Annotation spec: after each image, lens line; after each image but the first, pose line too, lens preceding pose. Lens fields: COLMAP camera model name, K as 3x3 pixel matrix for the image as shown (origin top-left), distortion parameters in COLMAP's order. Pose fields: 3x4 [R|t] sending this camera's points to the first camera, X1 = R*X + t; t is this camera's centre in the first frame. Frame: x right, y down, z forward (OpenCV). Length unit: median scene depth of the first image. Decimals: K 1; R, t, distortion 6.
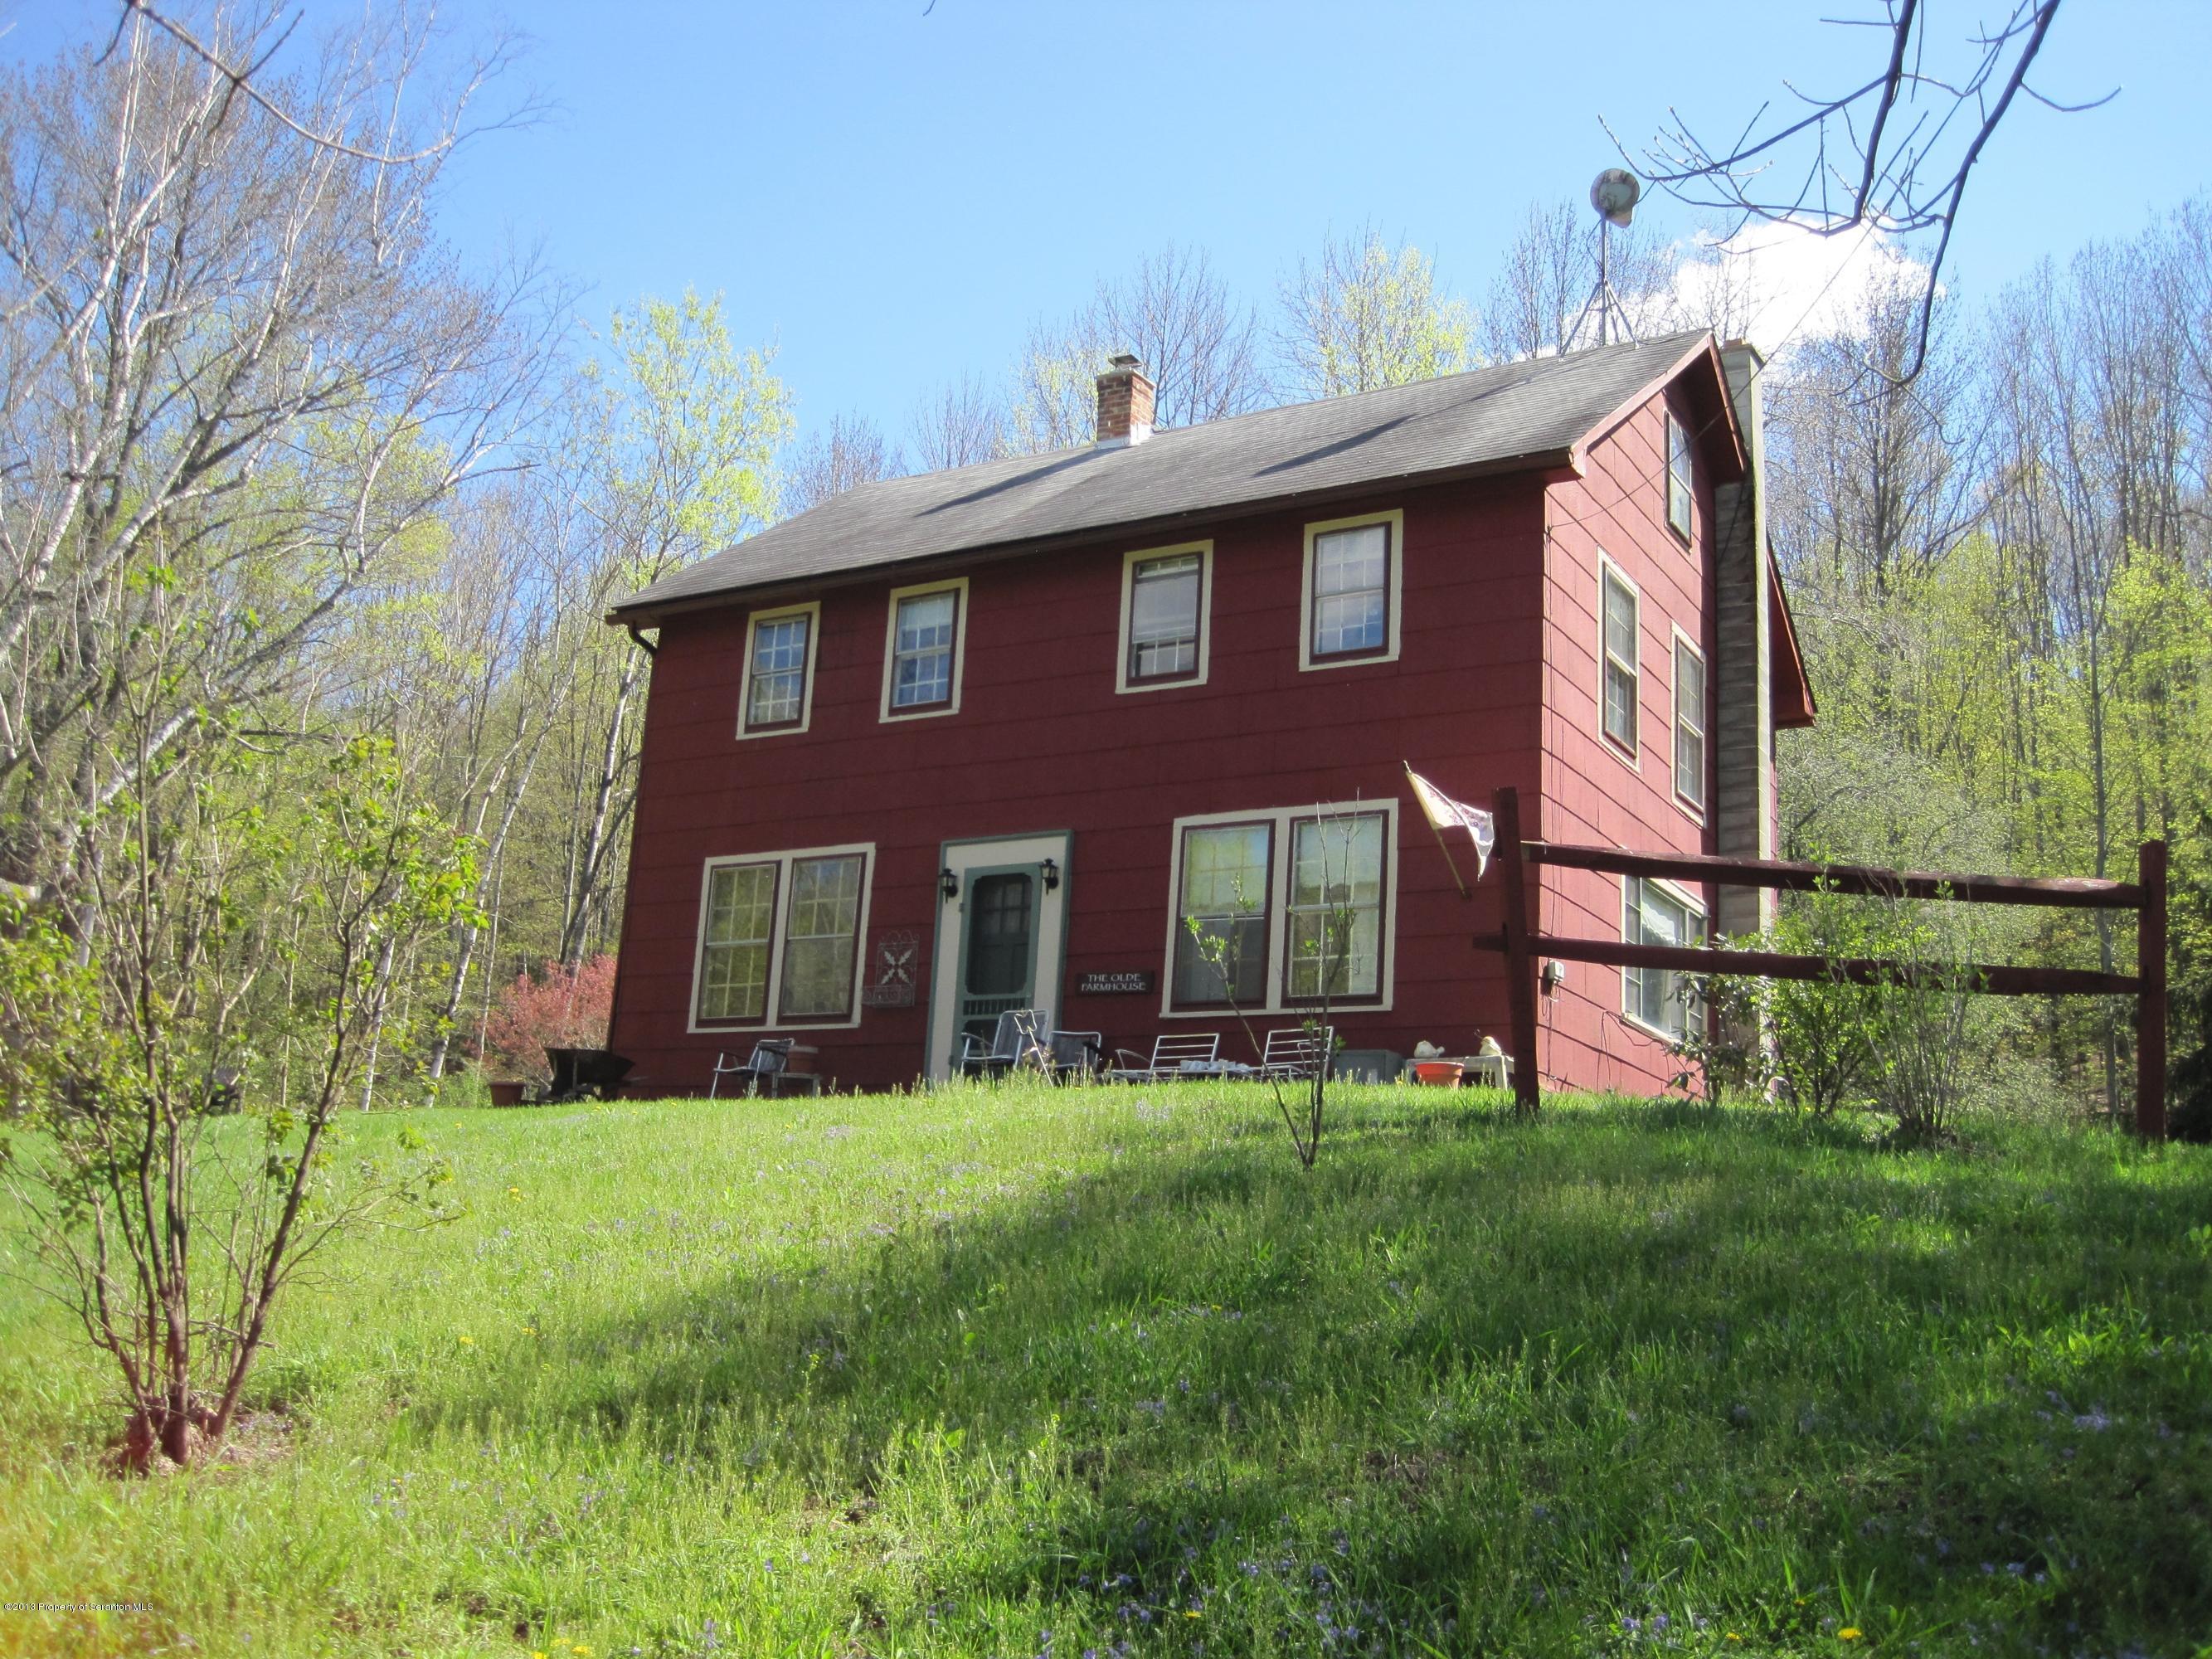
lens RADIAL K [[2280.5, 0, 1105.2], [0, 2280.5, 825.6], [0, 0, 1]] dist [-0.122741, 0.000000]
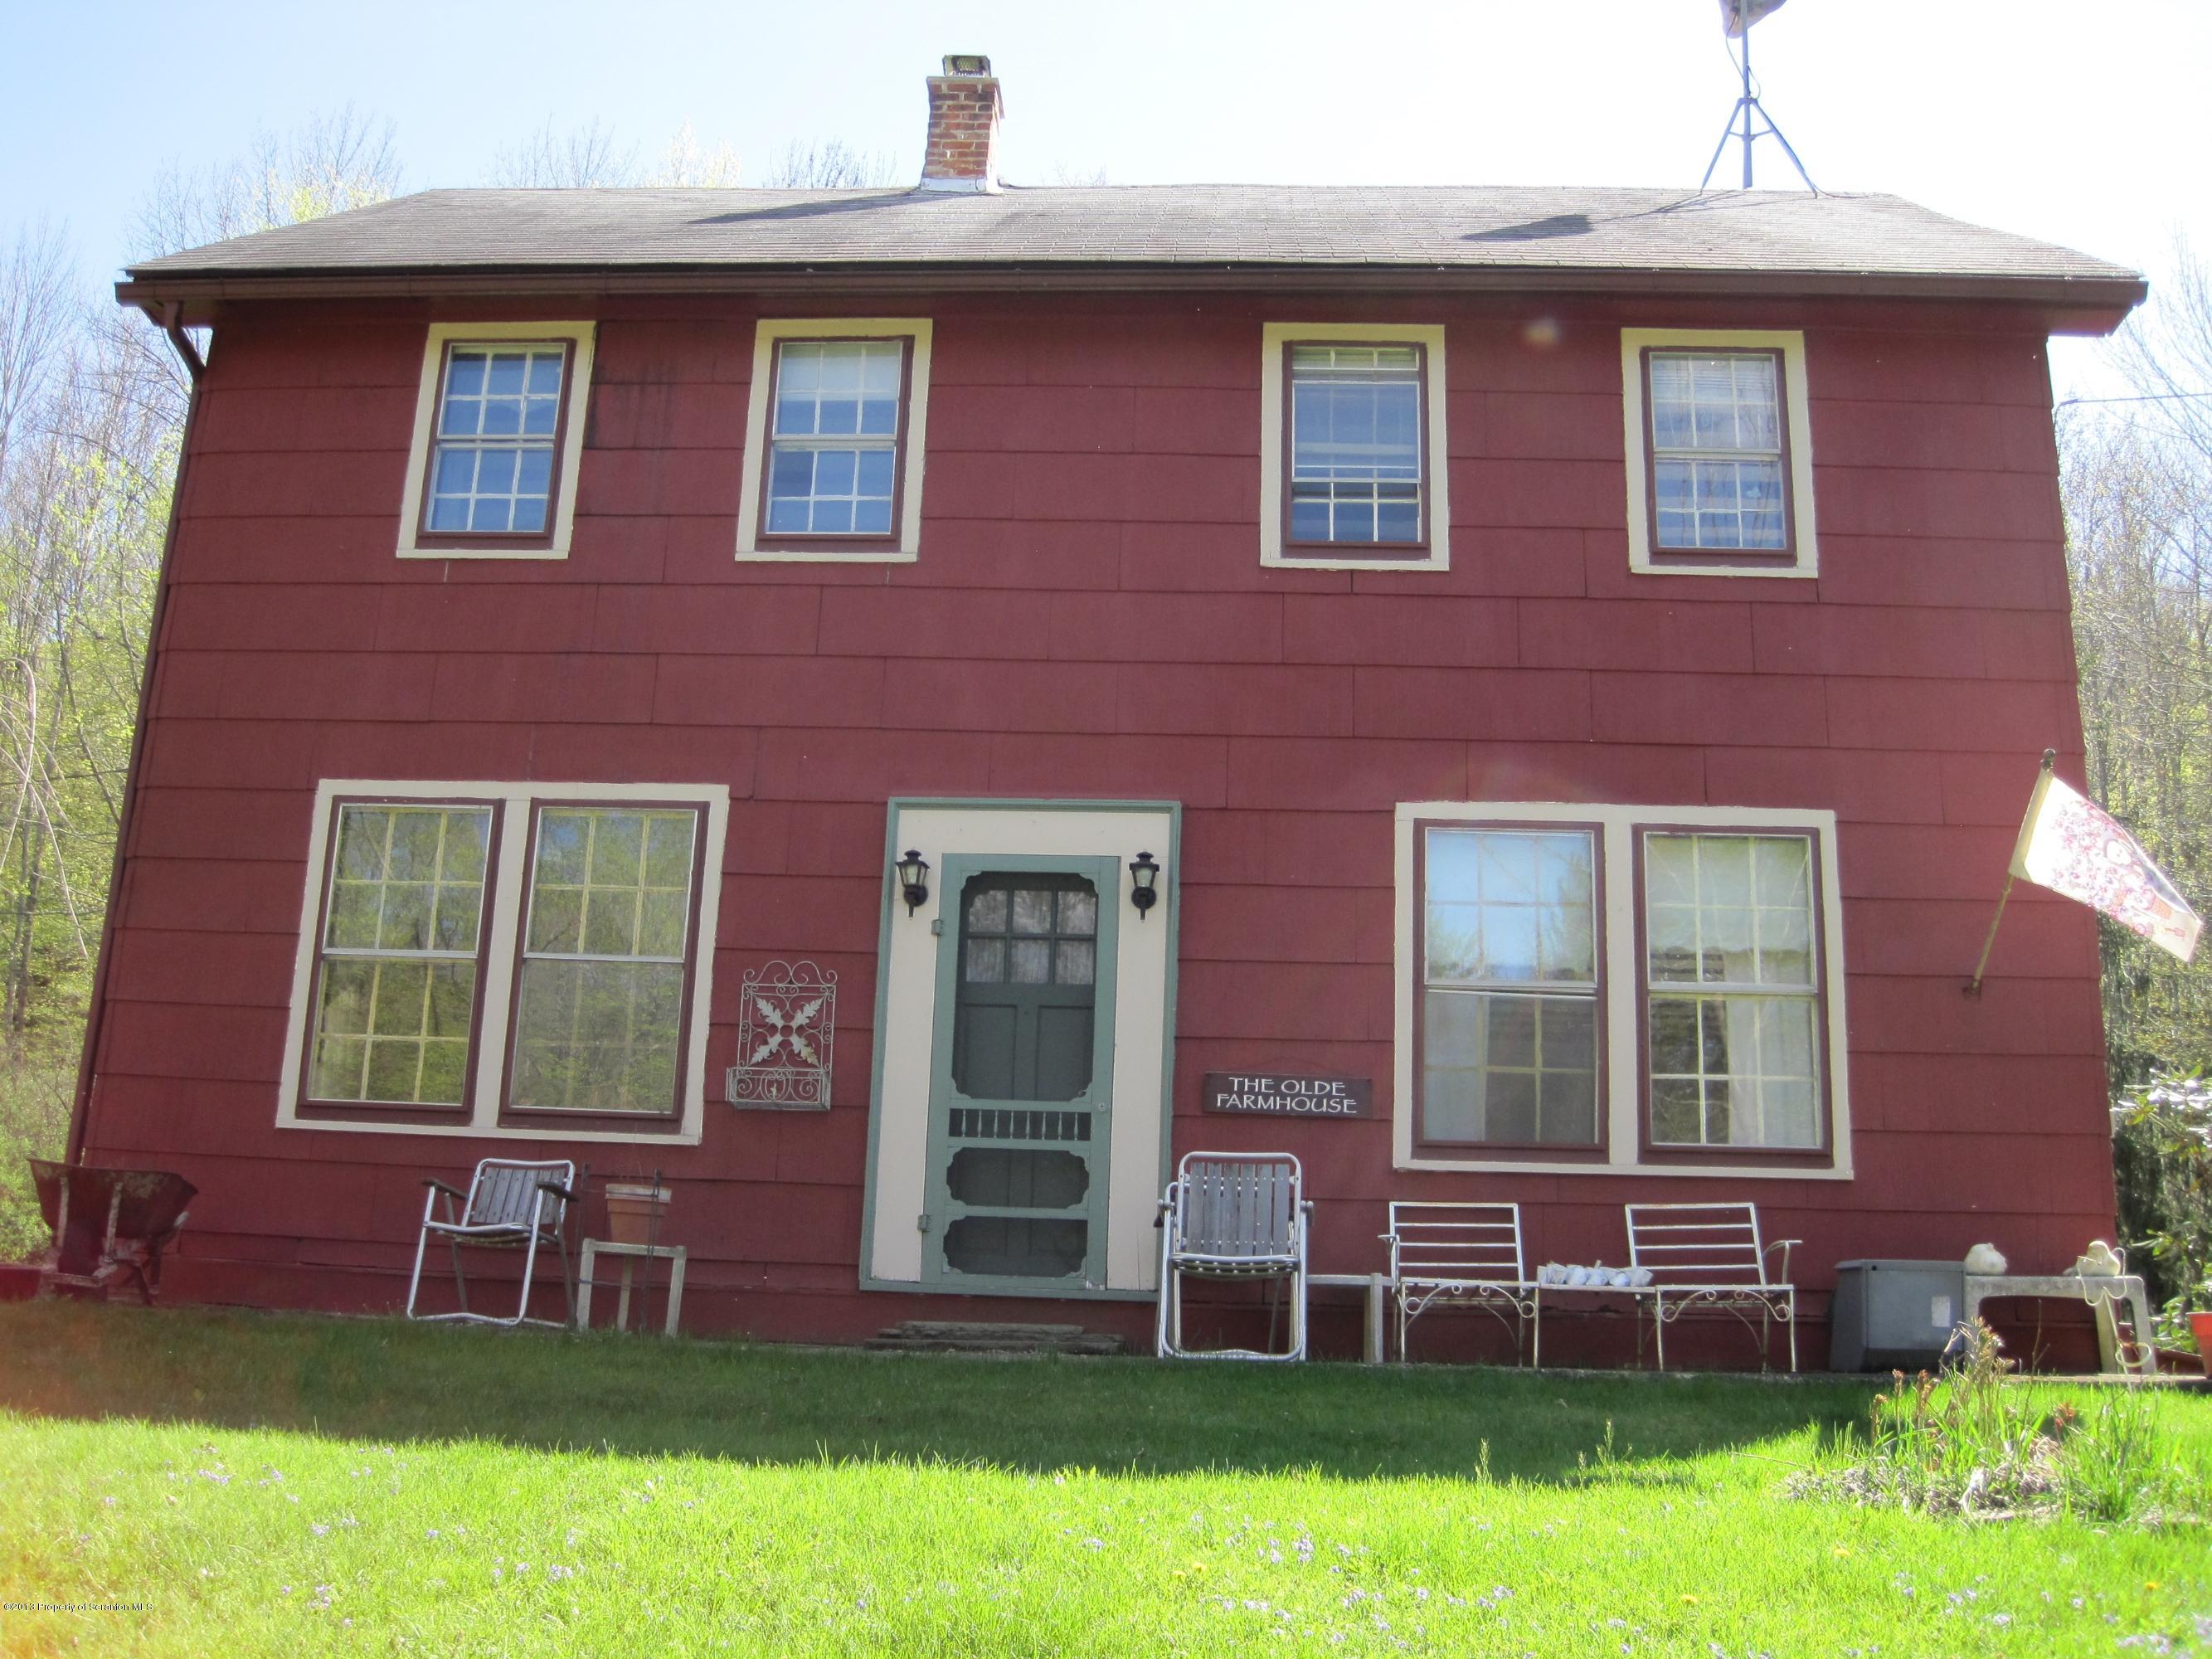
lens RADIAL K [[2280.5, 0, 1107.2], [0, 2280.5, 839.8], [0, 0, 1]] dist [-0.122741, 0.000000]
pose [[0.885583, 0.097689, 0.454093, -0.263768], [-0.097240, 0.994962, -0.024405, 0.024516], [-0.454189, -0.022543, 0.890620, 0.508782]]
